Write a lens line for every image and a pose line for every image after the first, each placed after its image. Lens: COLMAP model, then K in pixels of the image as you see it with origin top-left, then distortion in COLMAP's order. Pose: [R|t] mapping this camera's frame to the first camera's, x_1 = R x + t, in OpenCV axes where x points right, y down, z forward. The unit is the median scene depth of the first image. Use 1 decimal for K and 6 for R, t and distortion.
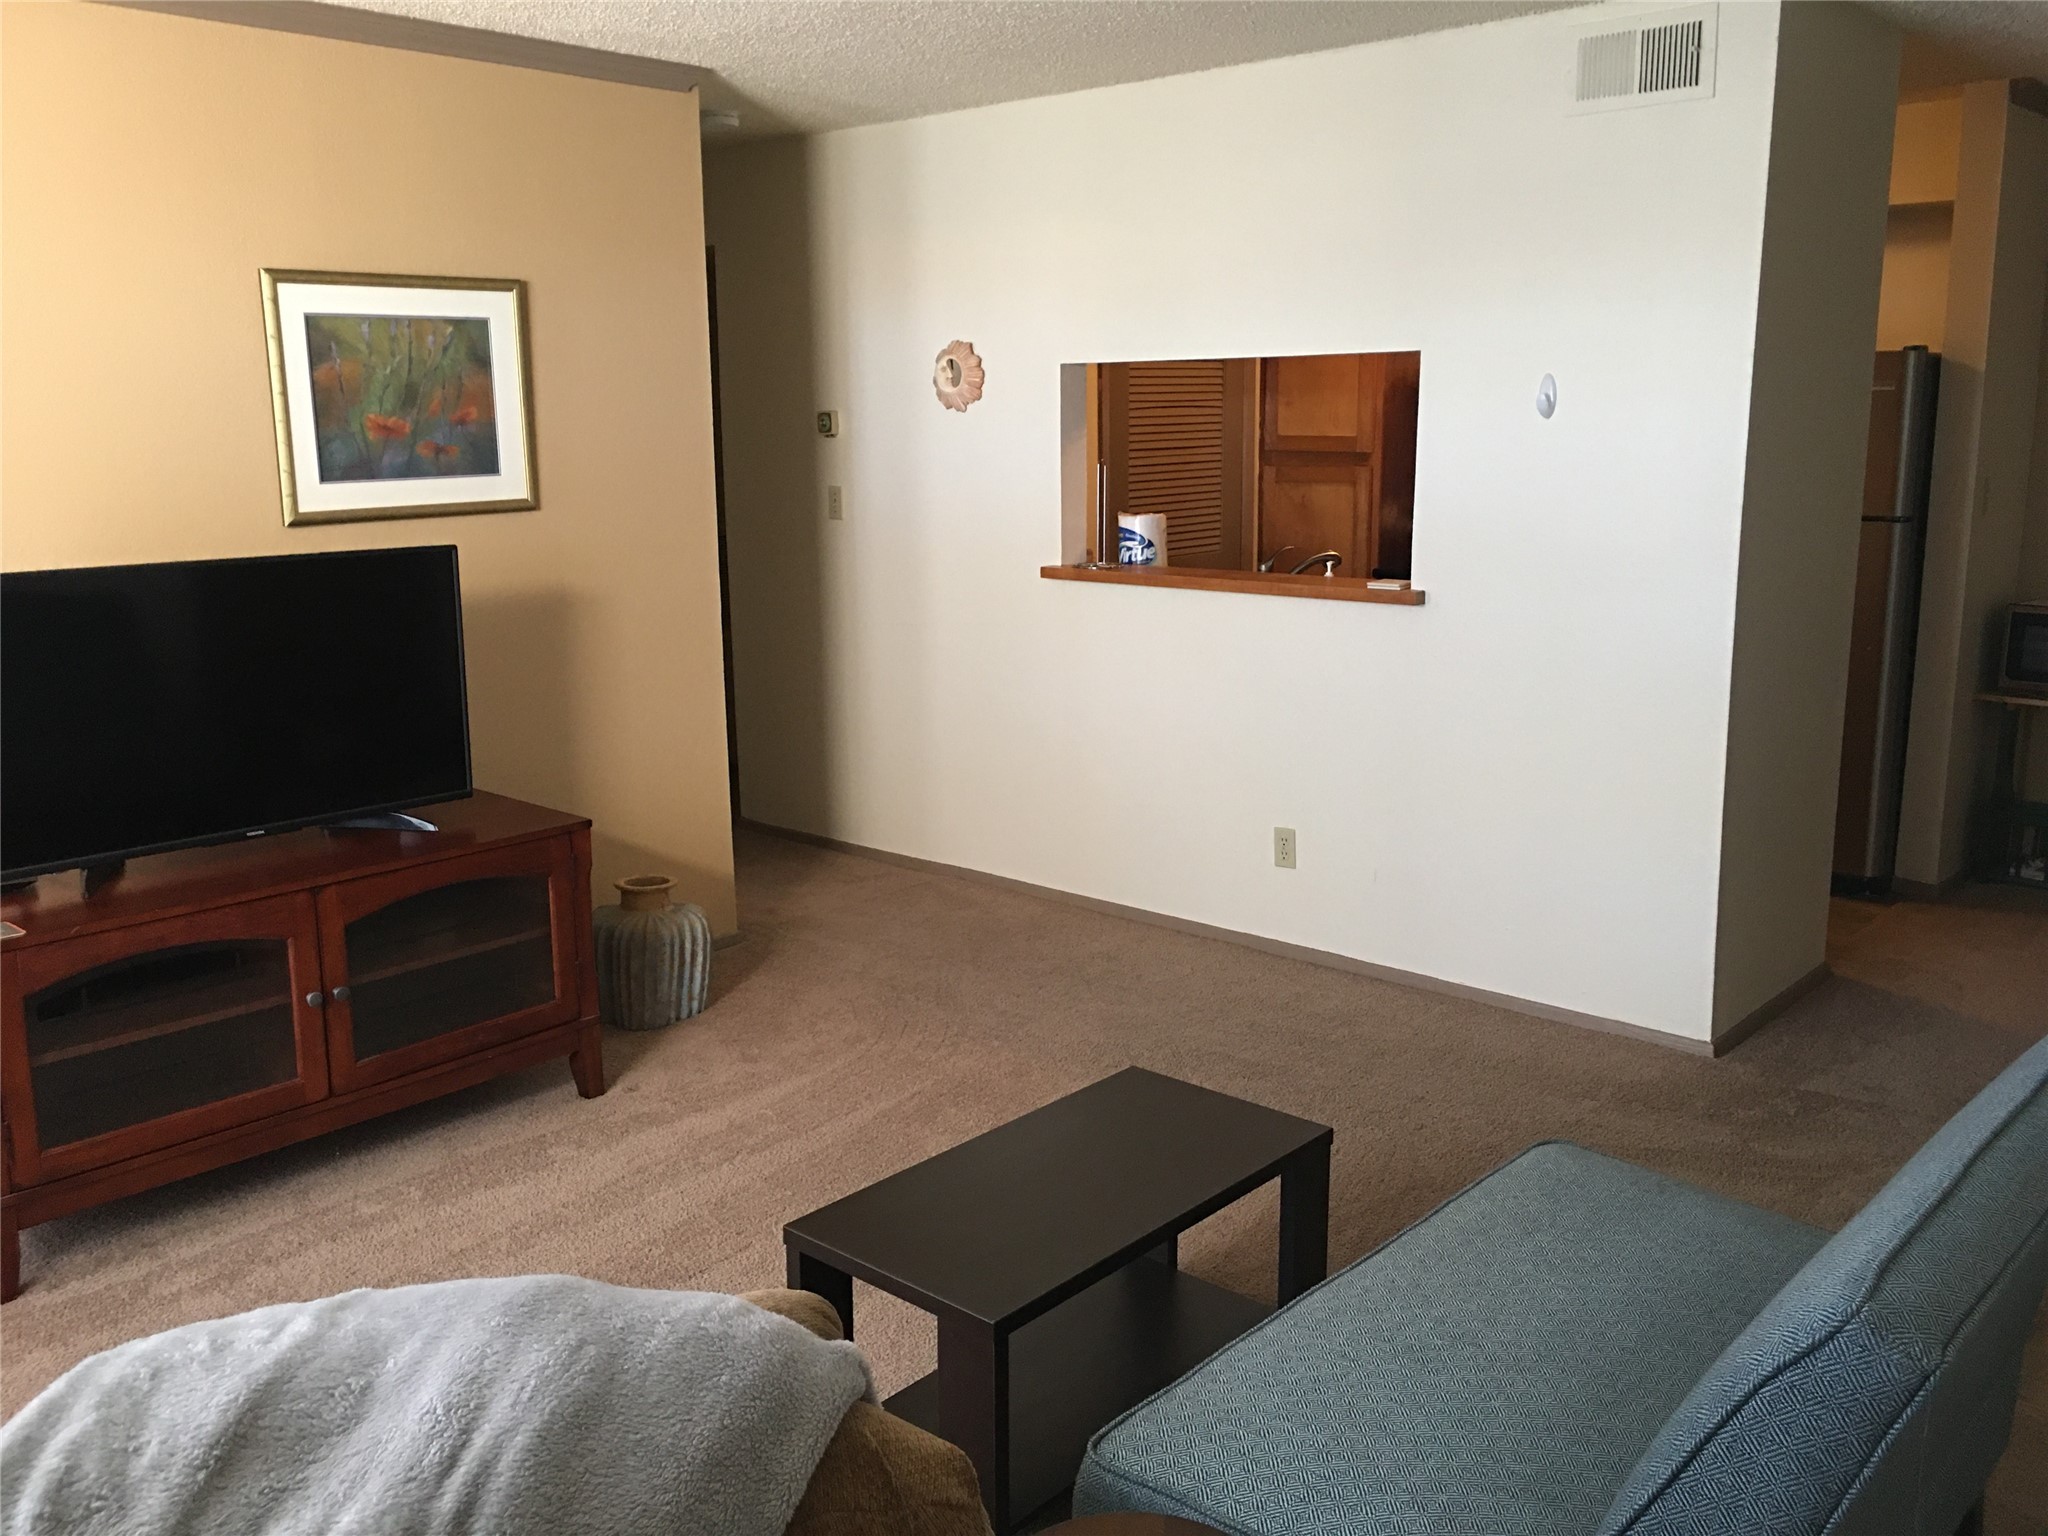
lens RADIAL K [[1734.4, 0, 1026.9], [0, 1734.4, 775.6], [0, 0, 1]] dist [0.014668, -0.005965]
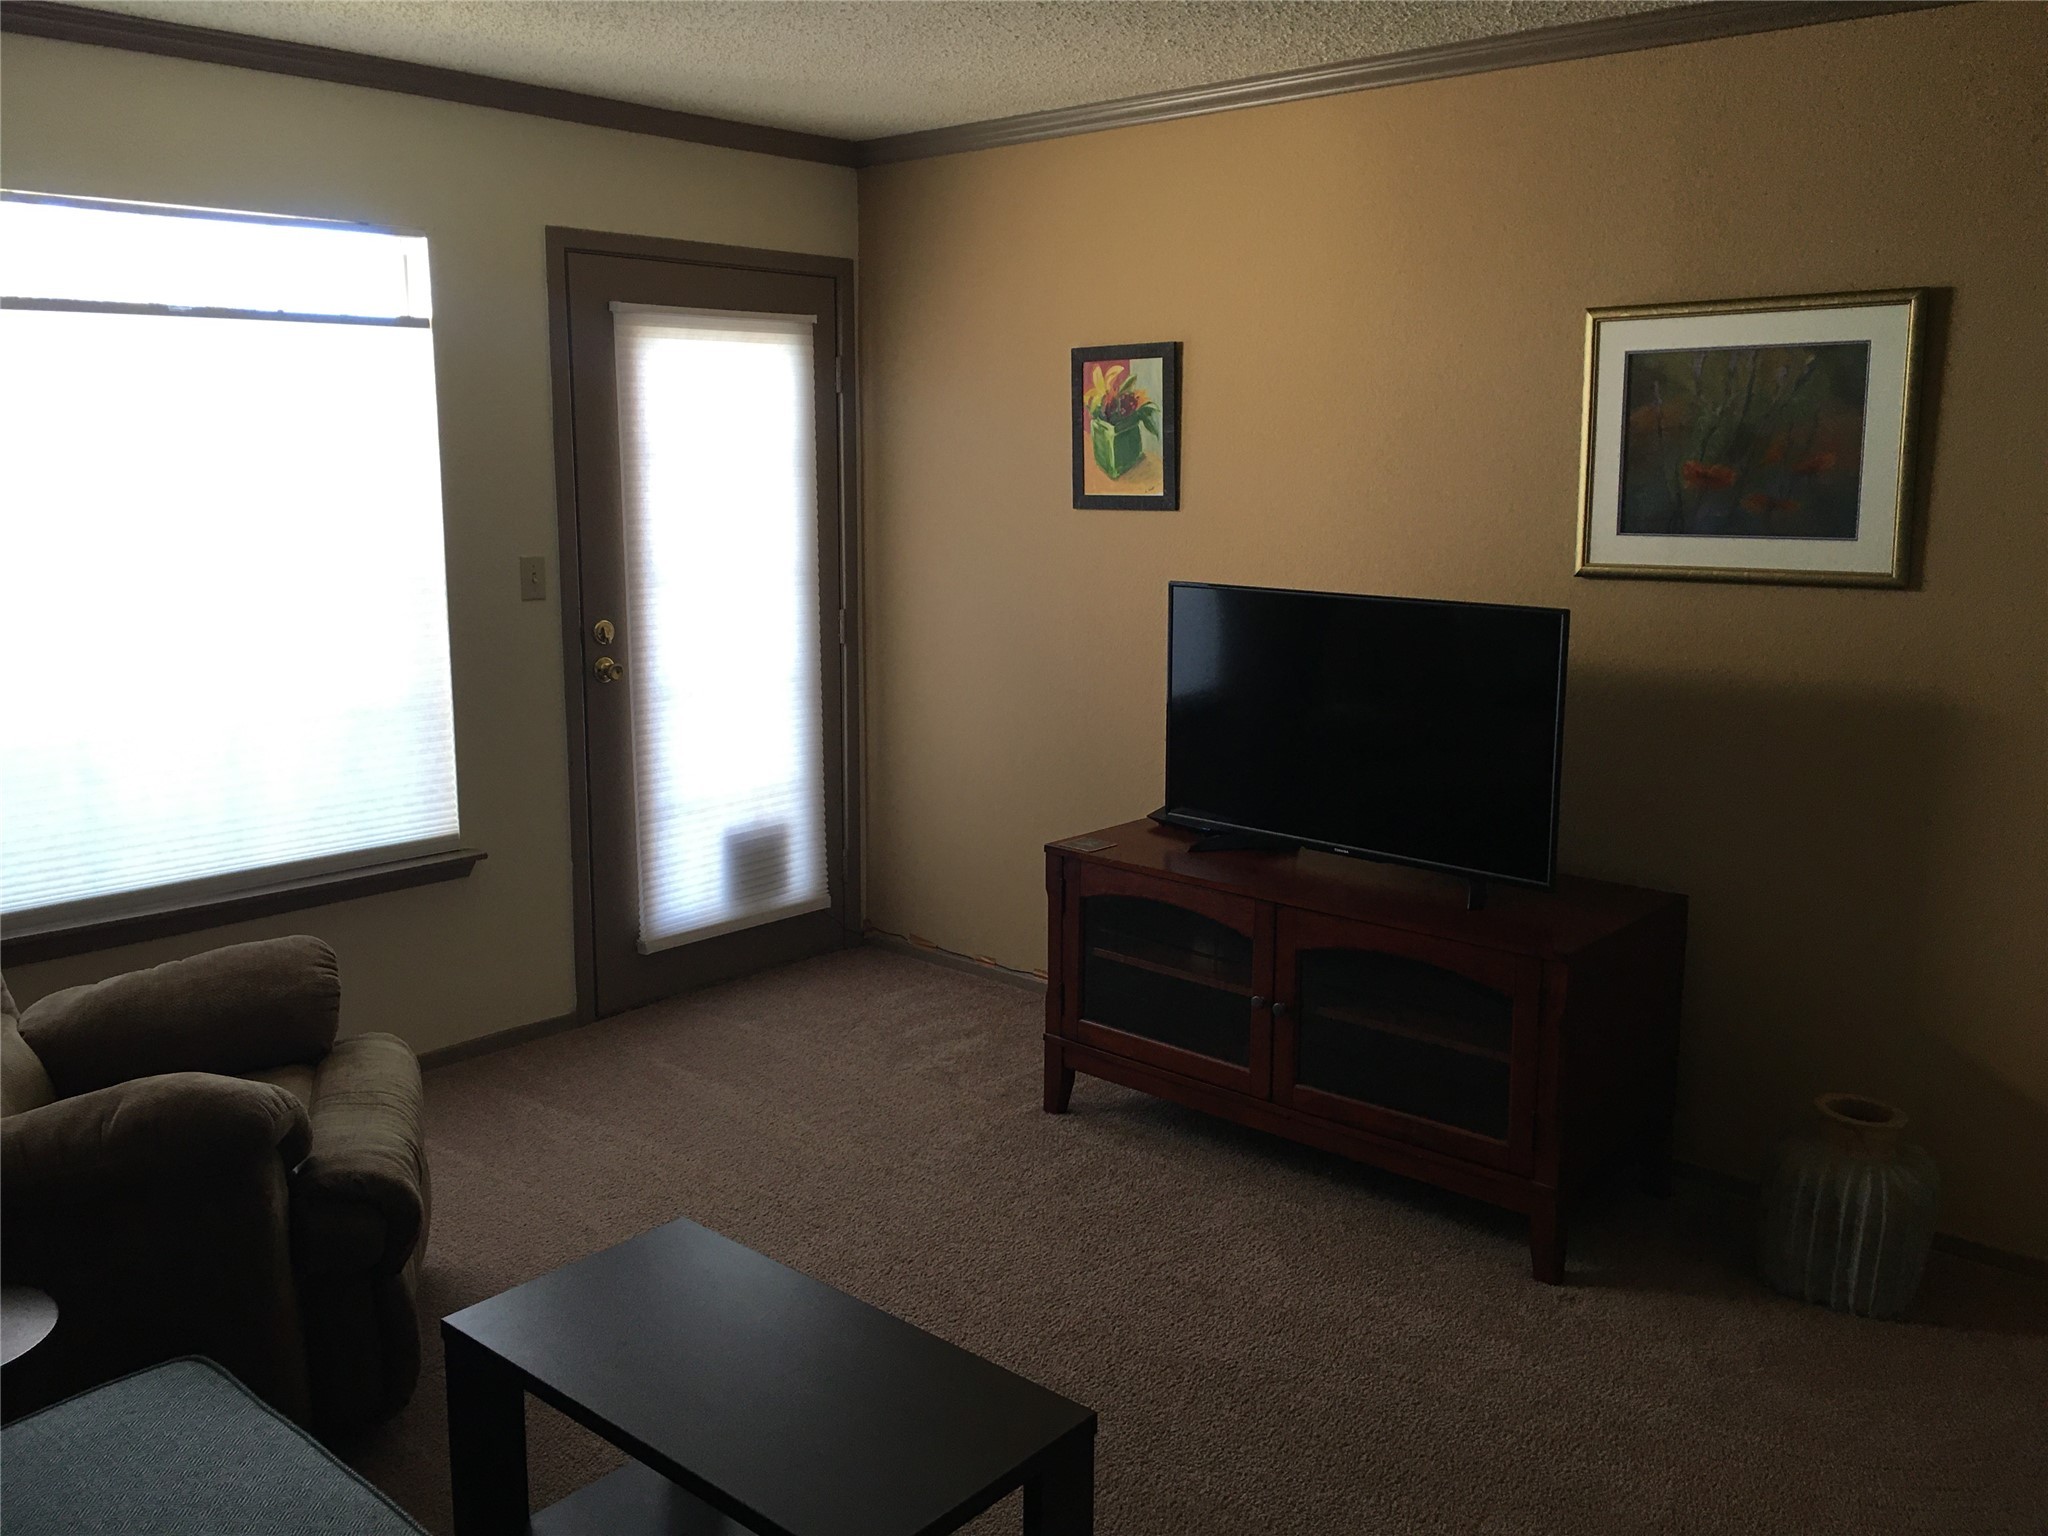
lens RADIAL K [[1734.4, 0, 1023.7], [0, 1734.4, 767.0], [0, 0, 1]] dist [0.014668, -0.005965]
pose [[-0.009381, 0.182569, -0.983148, 0.514650], [-0.216542, 0.959491, 0.180241, -0.143481], [0.976228, 0.214583, 0.030533, 0.671358]]
